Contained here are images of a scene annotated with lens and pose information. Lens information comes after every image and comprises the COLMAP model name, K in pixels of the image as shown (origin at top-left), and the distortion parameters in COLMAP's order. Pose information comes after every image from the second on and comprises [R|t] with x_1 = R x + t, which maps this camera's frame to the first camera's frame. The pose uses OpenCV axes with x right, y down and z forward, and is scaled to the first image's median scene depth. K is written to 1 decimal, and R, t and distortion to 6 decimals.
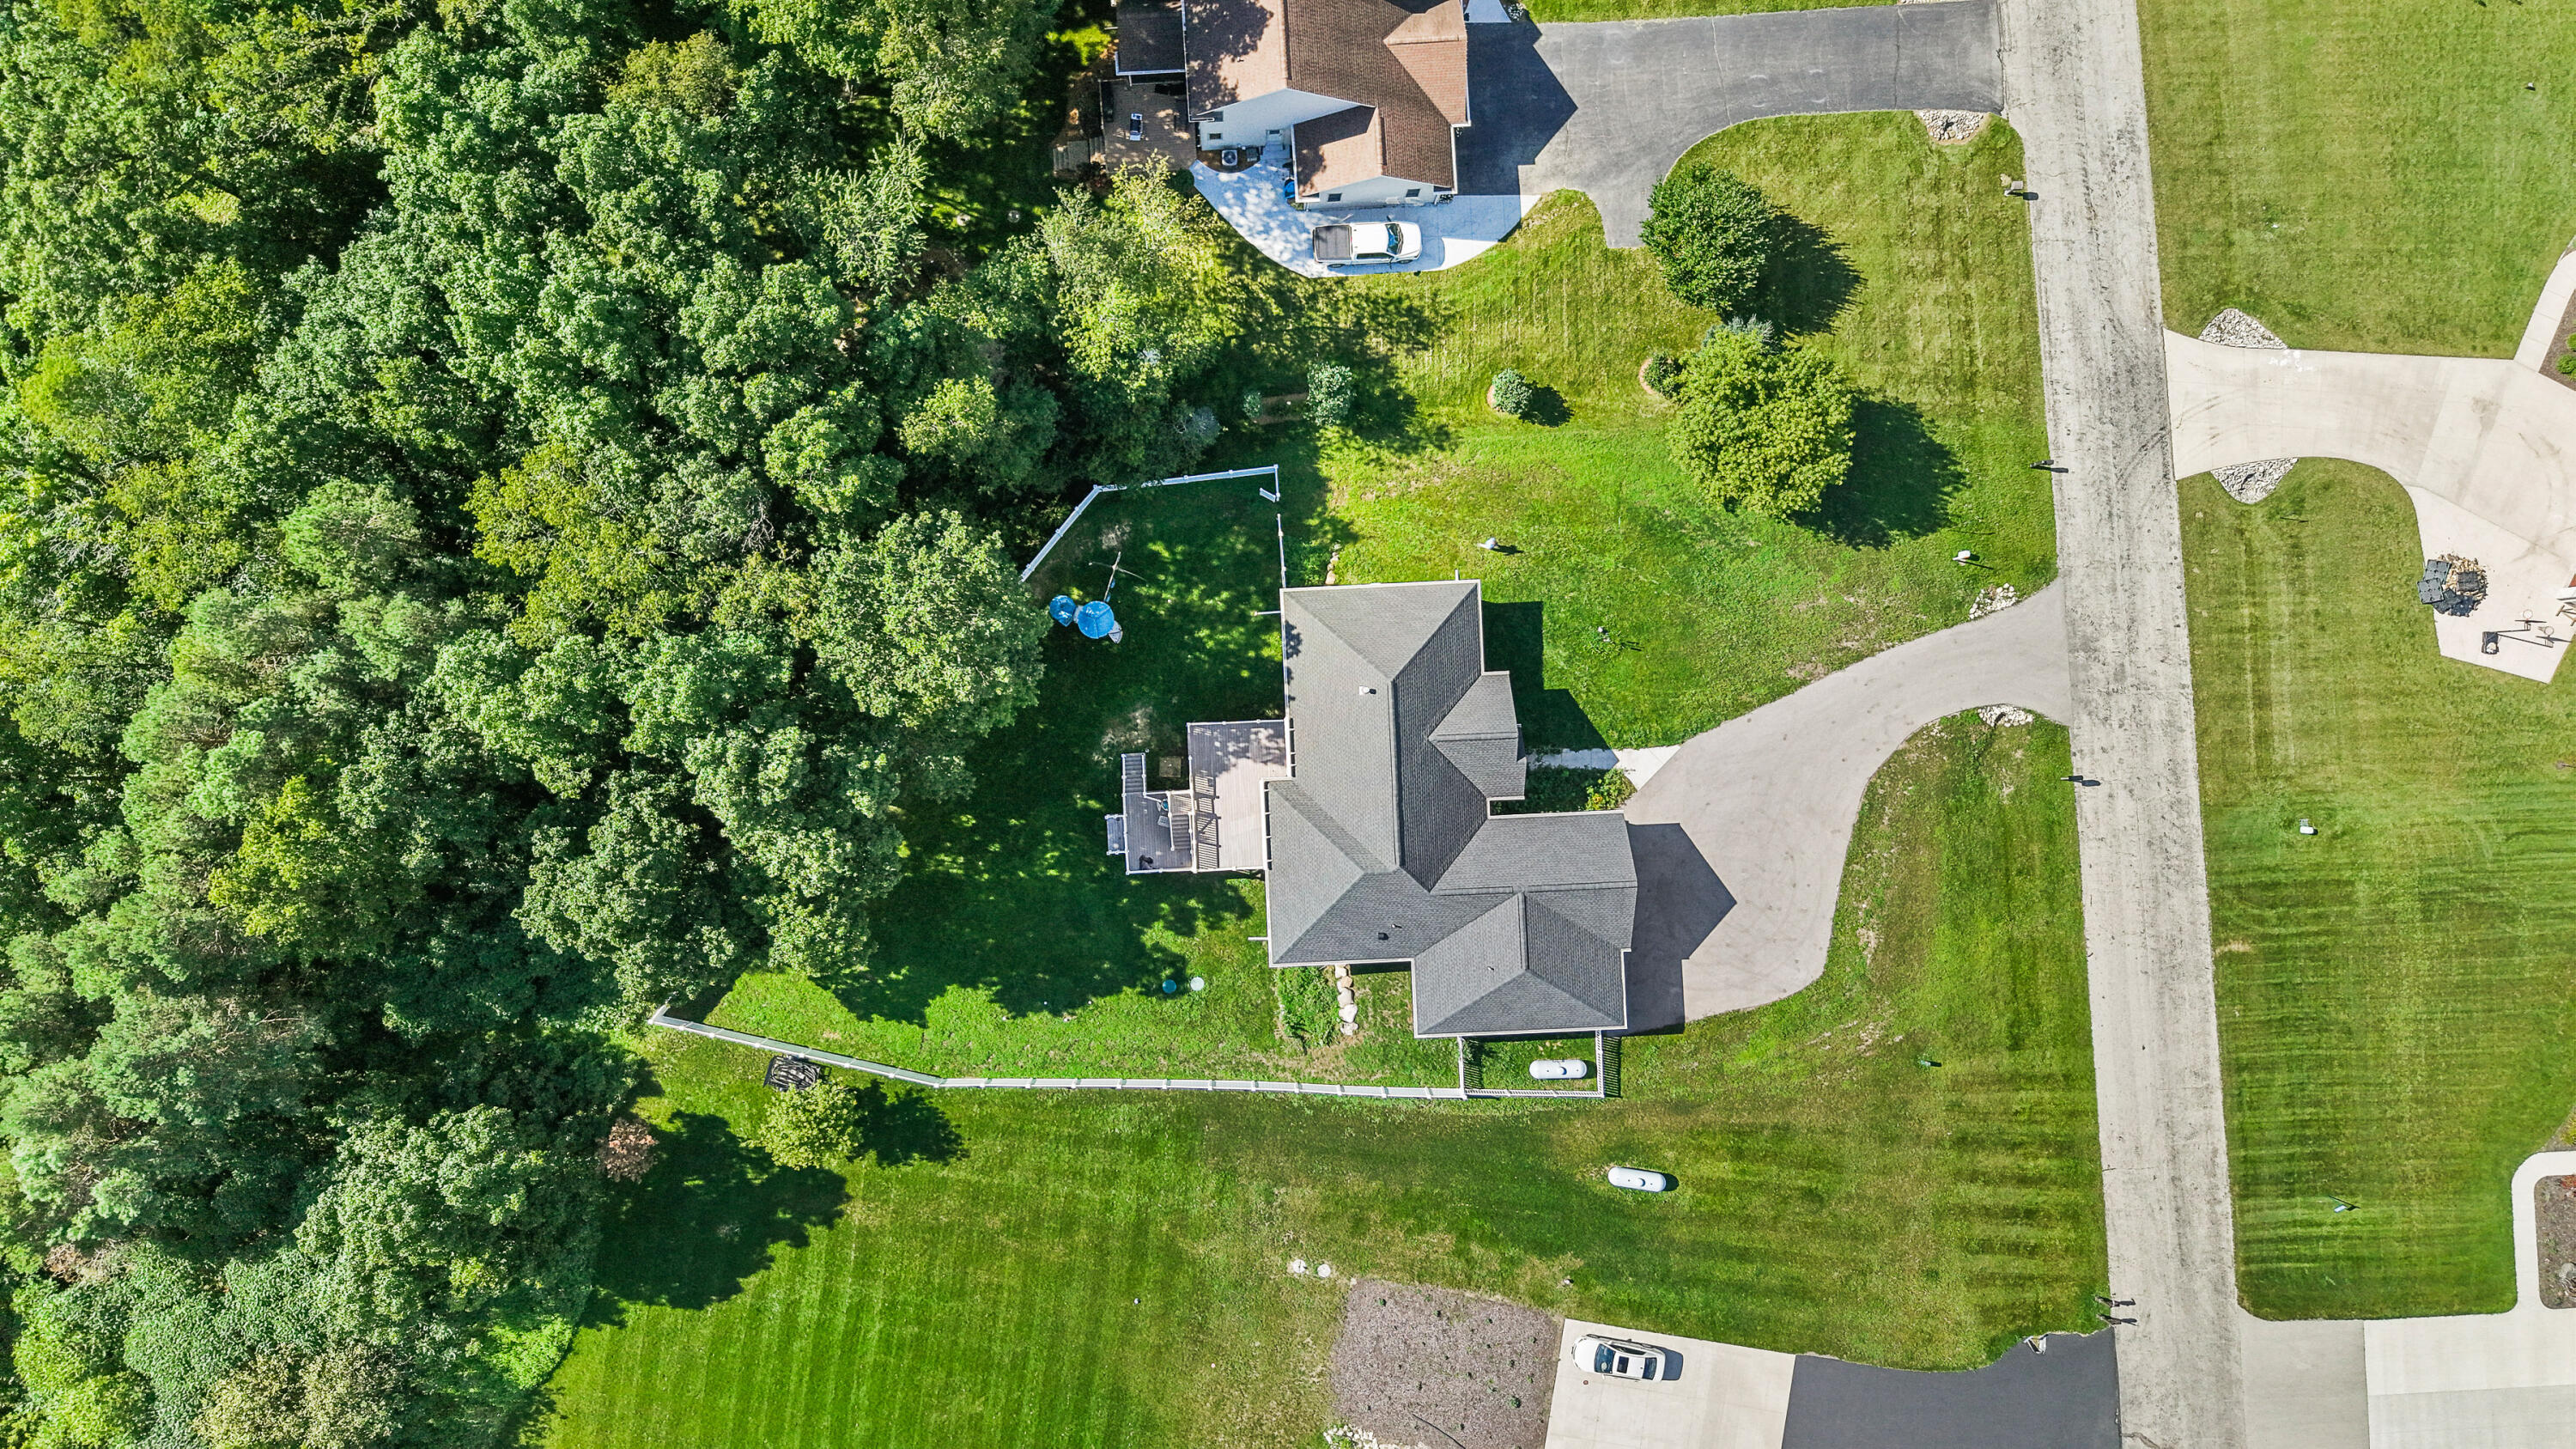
lens RADIAL K [[1720.1, 0, 1288.0], [0, 1720.1, 724.5], [0, 0, 1]] dist [0.043989, -0.081290]
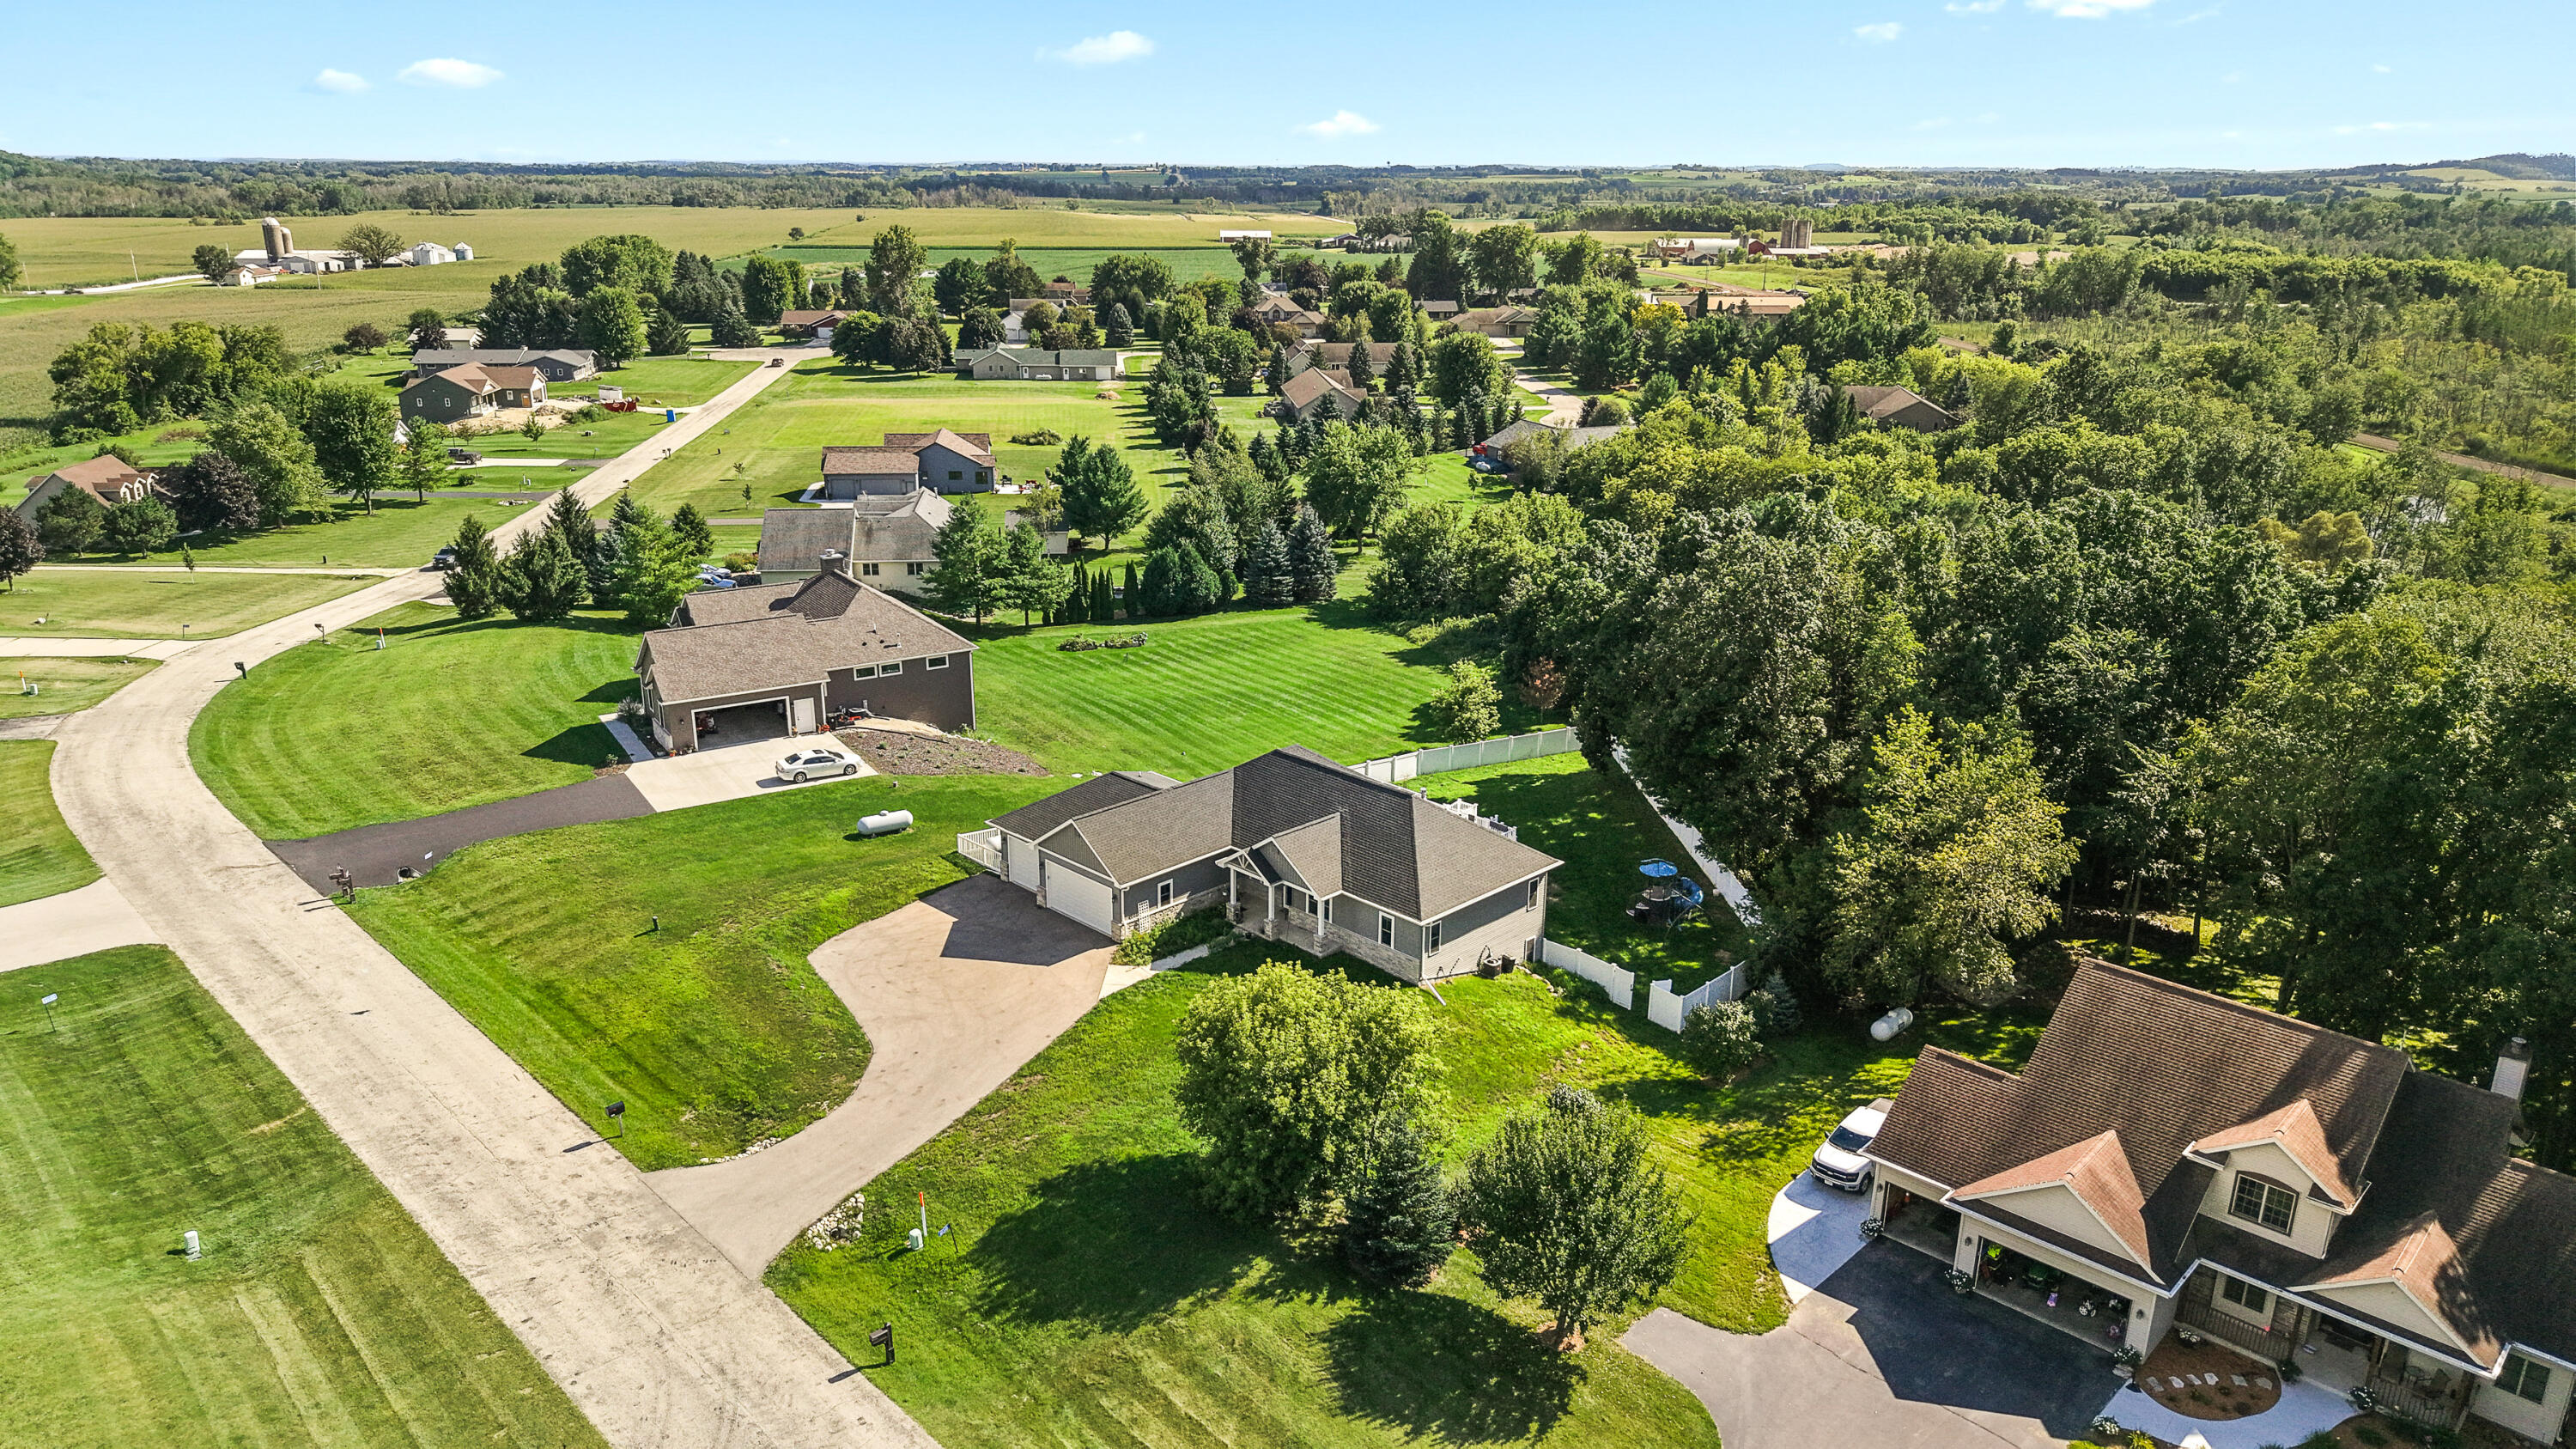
lens RADIAL K [[1720.1, 0, 1288.0], [0, 1720.1, 724.5], [0, 0, 1]] dist [0.043989, -0.081290]
pose [[-0.737863, 0.164281, -0.654652, 0.674409], [-0.674562, -0.212391, 0.707005, -0.596147], [-0.022894, 0.963277, 0.267533, 0.654166]]
